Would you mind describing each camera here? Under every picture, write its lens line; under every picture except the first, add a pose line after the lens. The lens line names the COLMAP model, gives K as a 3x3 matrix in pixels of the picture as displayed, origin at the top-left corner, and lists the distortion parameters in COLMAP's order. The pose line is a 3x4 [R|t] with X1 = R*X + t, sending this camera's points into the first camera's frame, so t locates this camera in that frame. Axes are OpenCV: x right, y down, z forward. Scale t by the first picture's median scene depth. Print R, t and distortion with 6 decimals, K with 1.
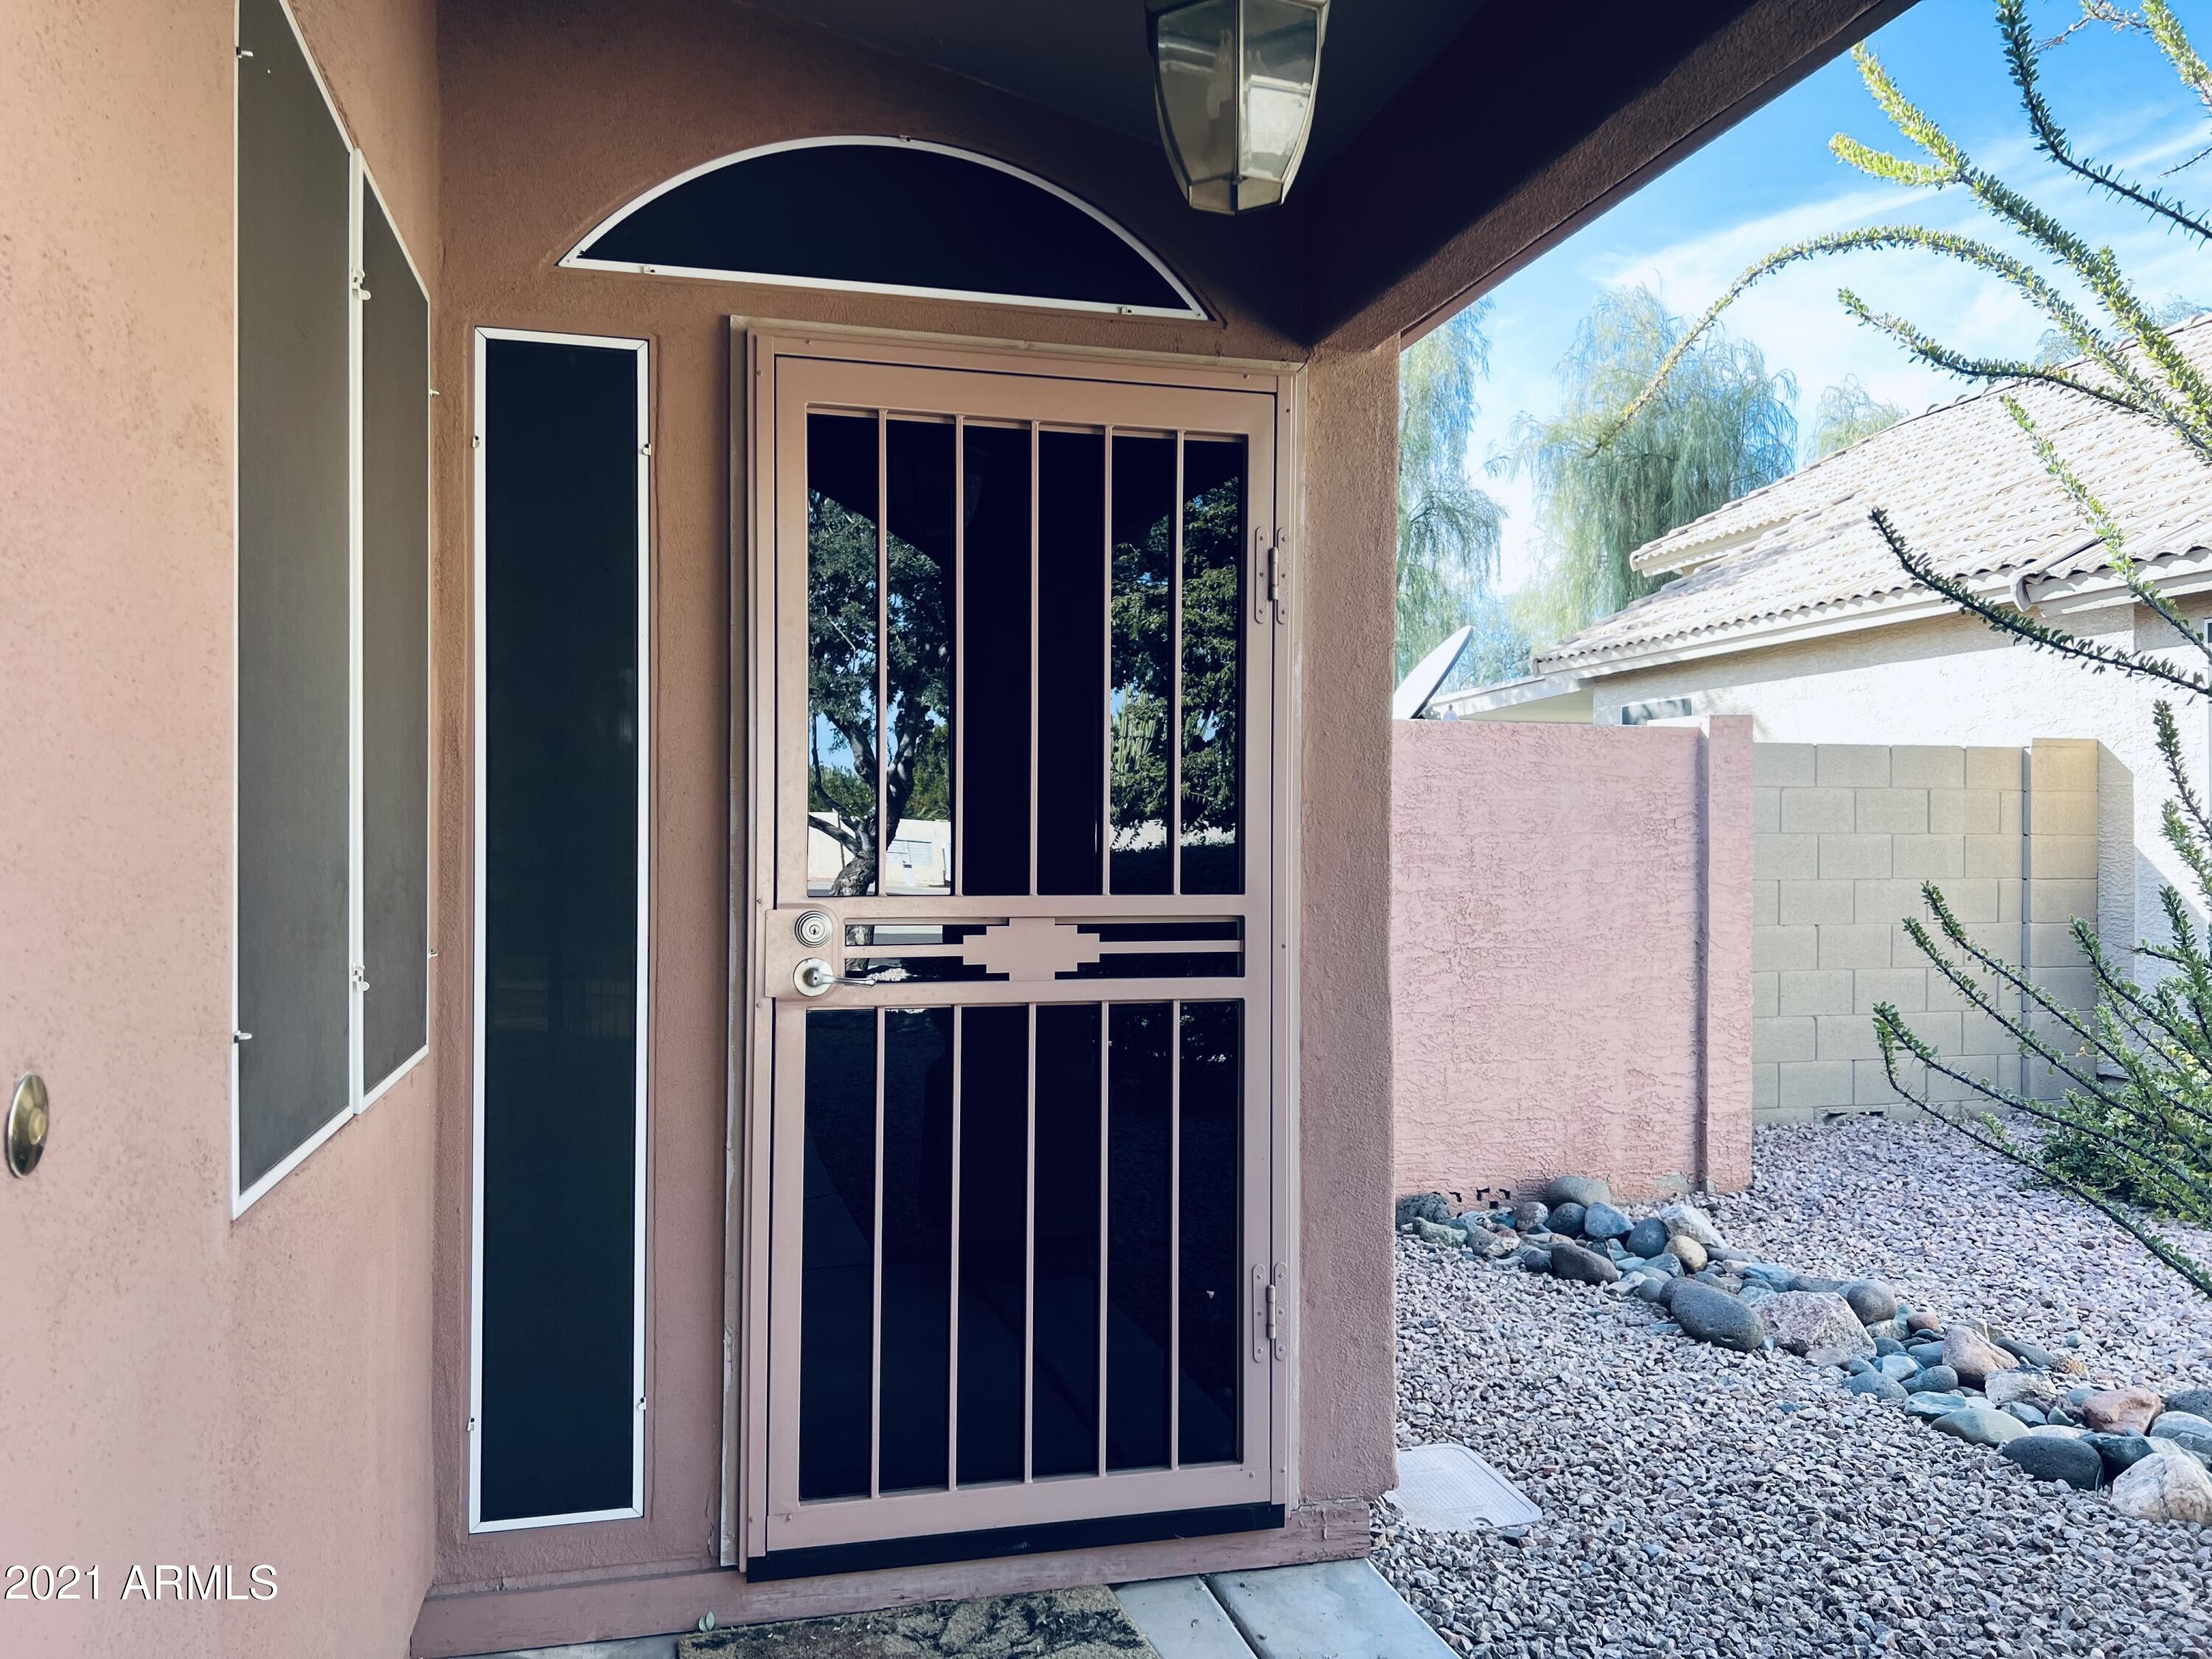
lens RADIAL K [[1678.0, 0, 1106.5], [0, 1678.0, 843.8], [0, 0, 1]] dist [0.011072, -0.006236]
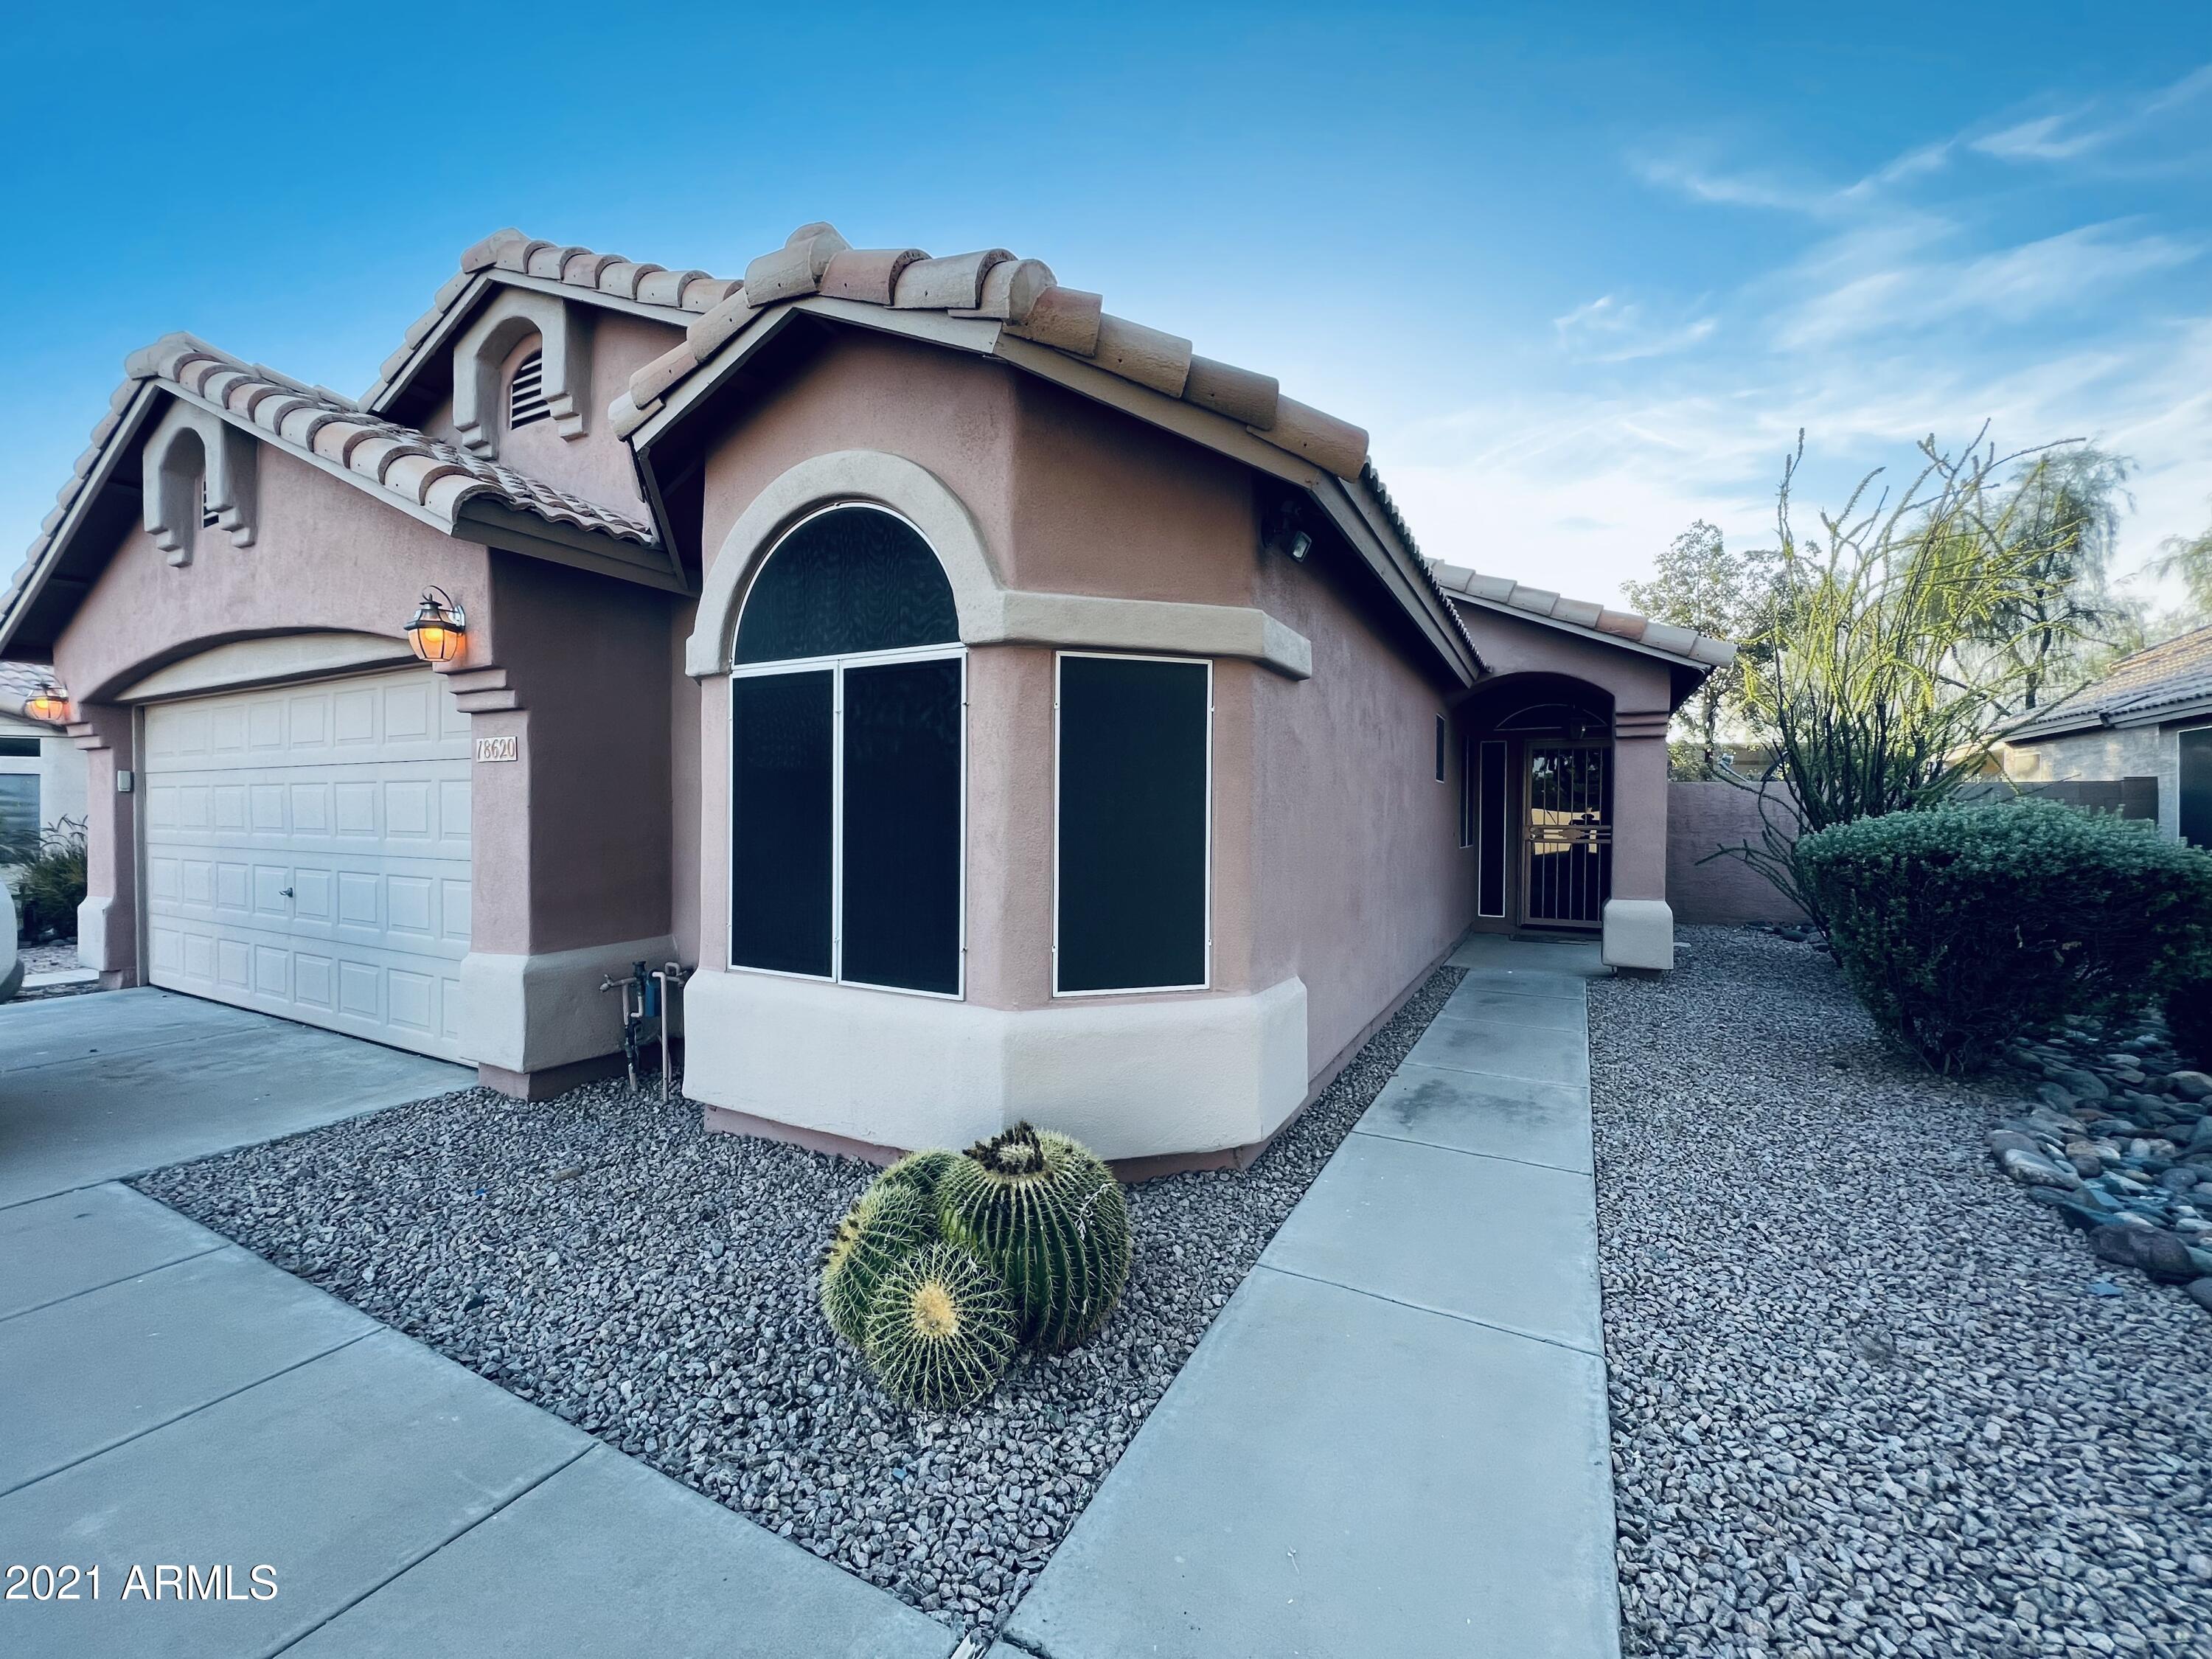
lens RADIAL K [[885.7, 0, 1099.0], [0, 885.7, 818.5], [0, 0, 1]] dist [-0.003615, -0.000155]
pose [[0.734122, 0.000183, -0.679018, 0.882665], [-0.004095, 0.999983, -0.004158, 0.024776], [0.679006, 0.005833, 0.734110, -2.549985]]
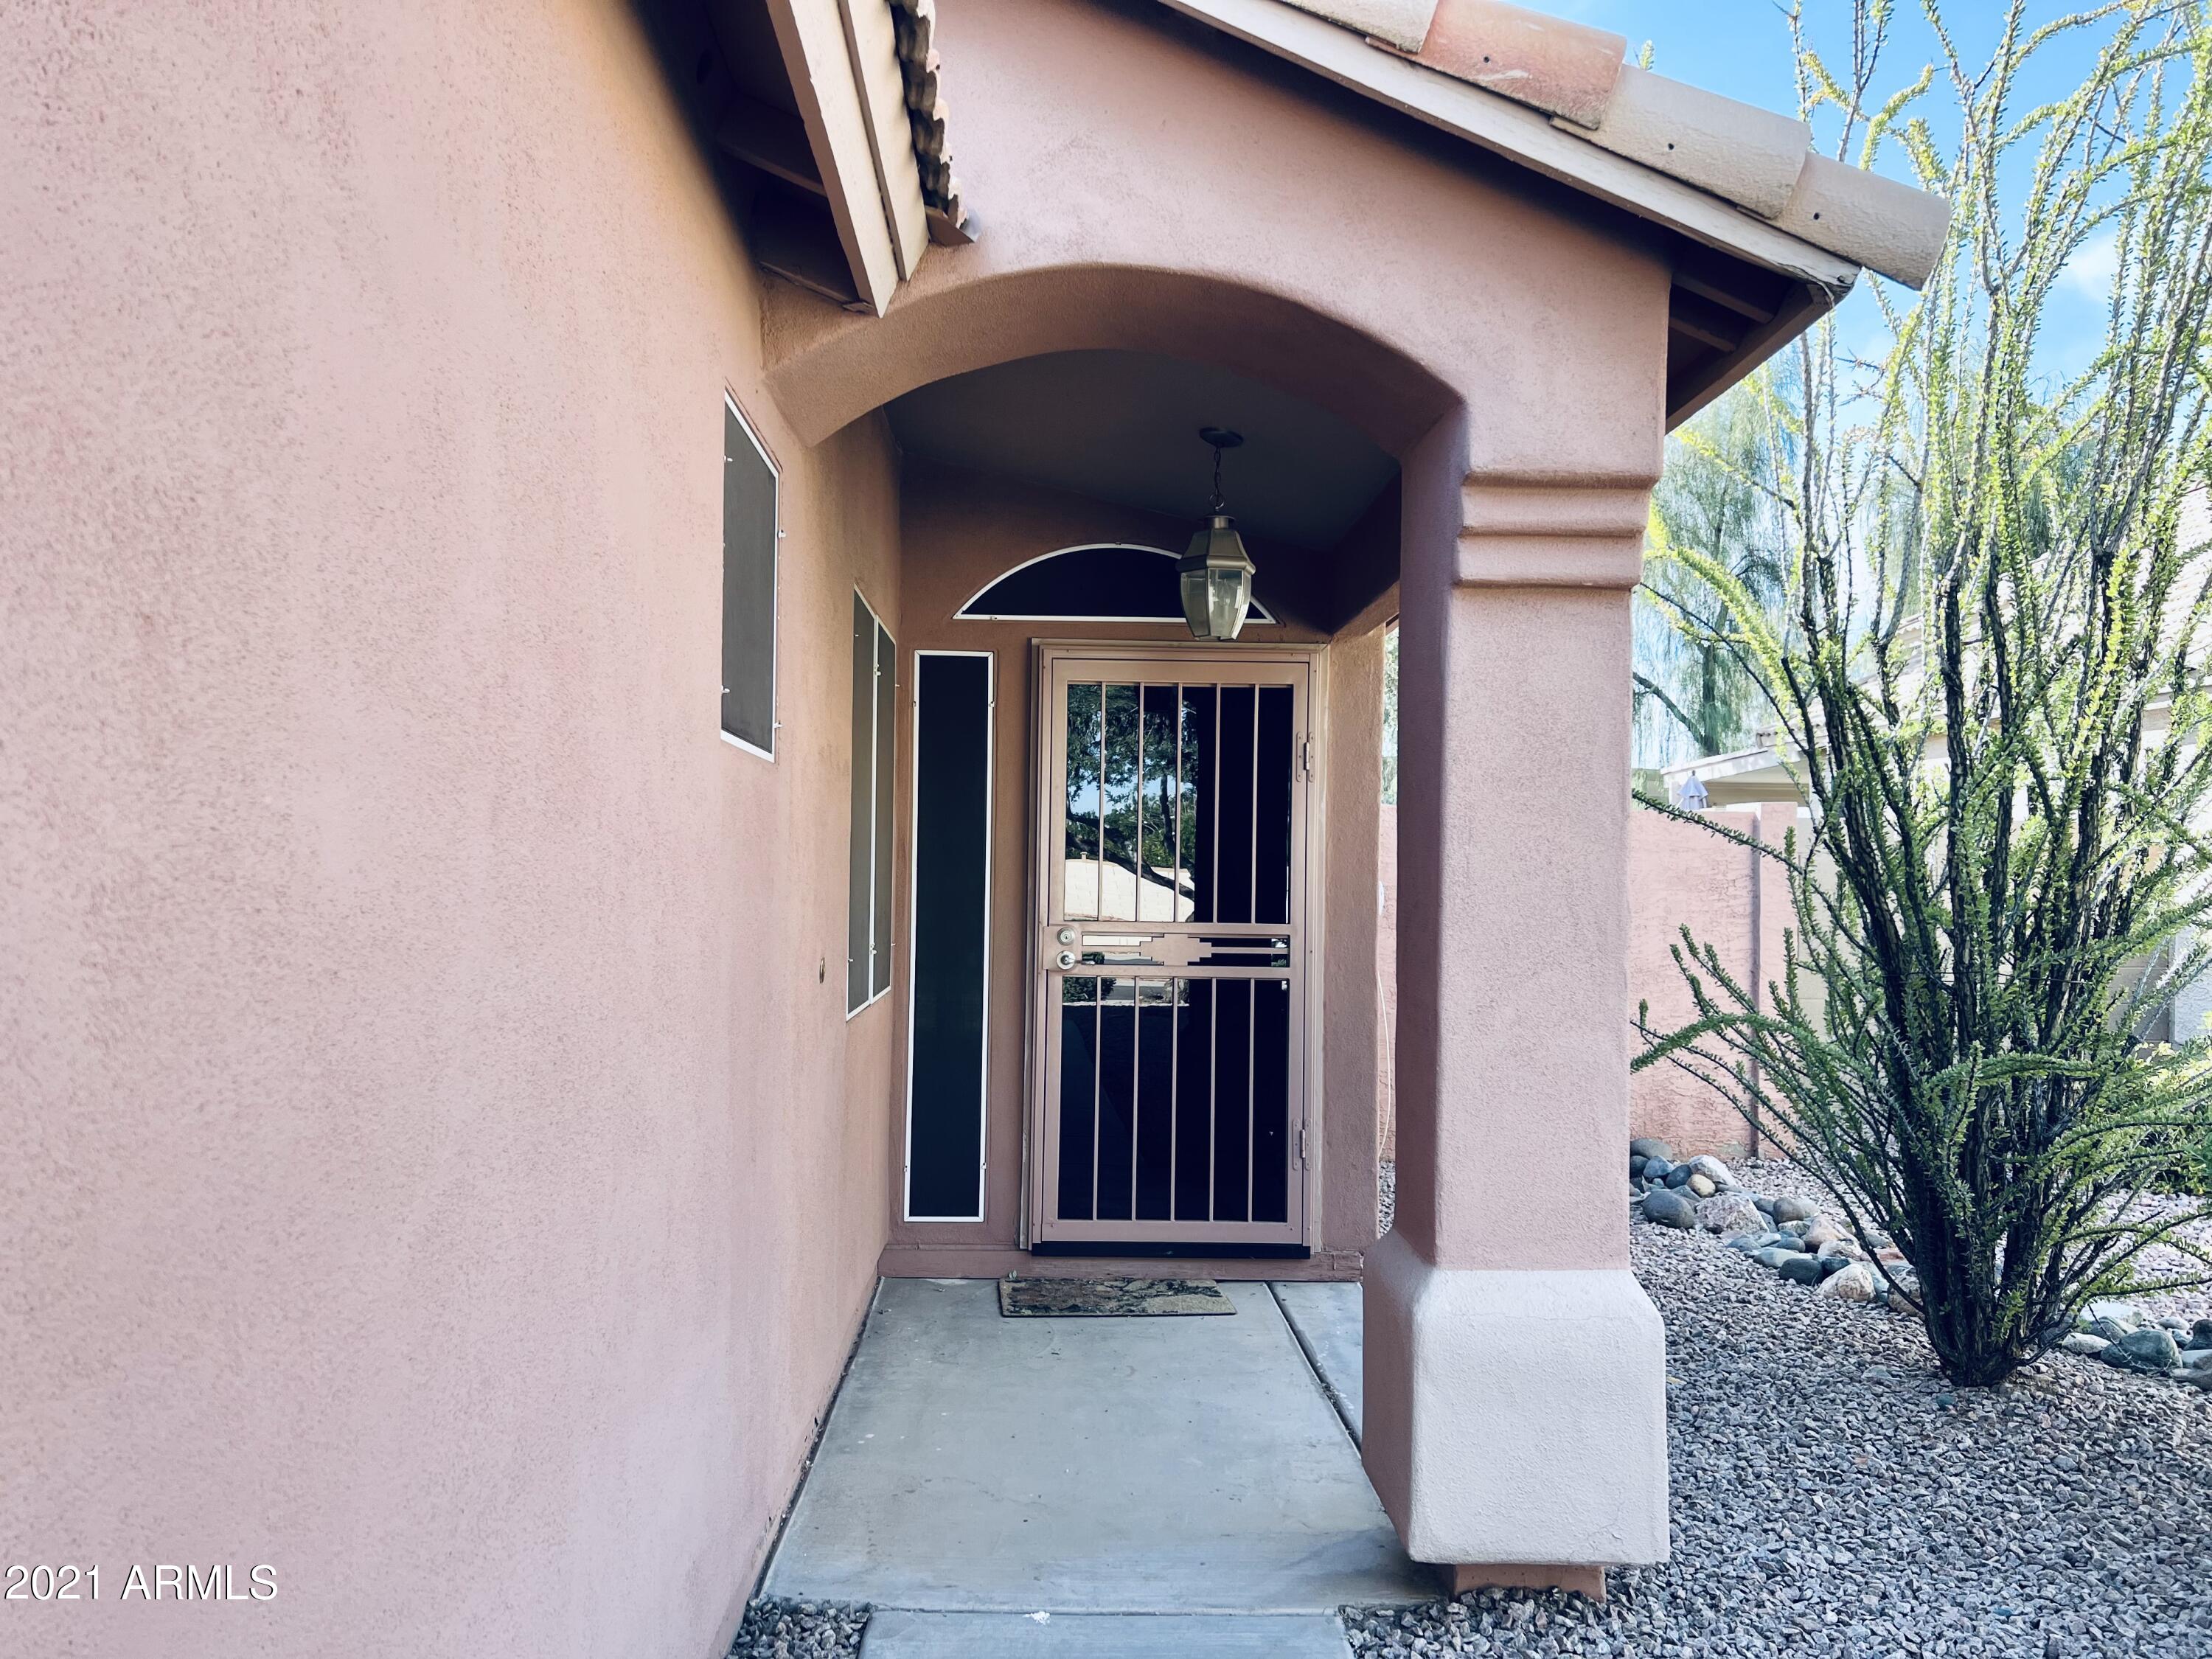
lens RADIAL K [[1678.0, 0, 1106.9], [0, 1678.0, 826.0], [0, 0, 1]] dist [0.011072, -0.006236]
pose [[0.976783, 0.003246, -0.214205, 0.291396], [-0.010671, 0.999381, -0.033519, -0.015322], [0.213963, 0.035027, 0.976214, -0.929998]]
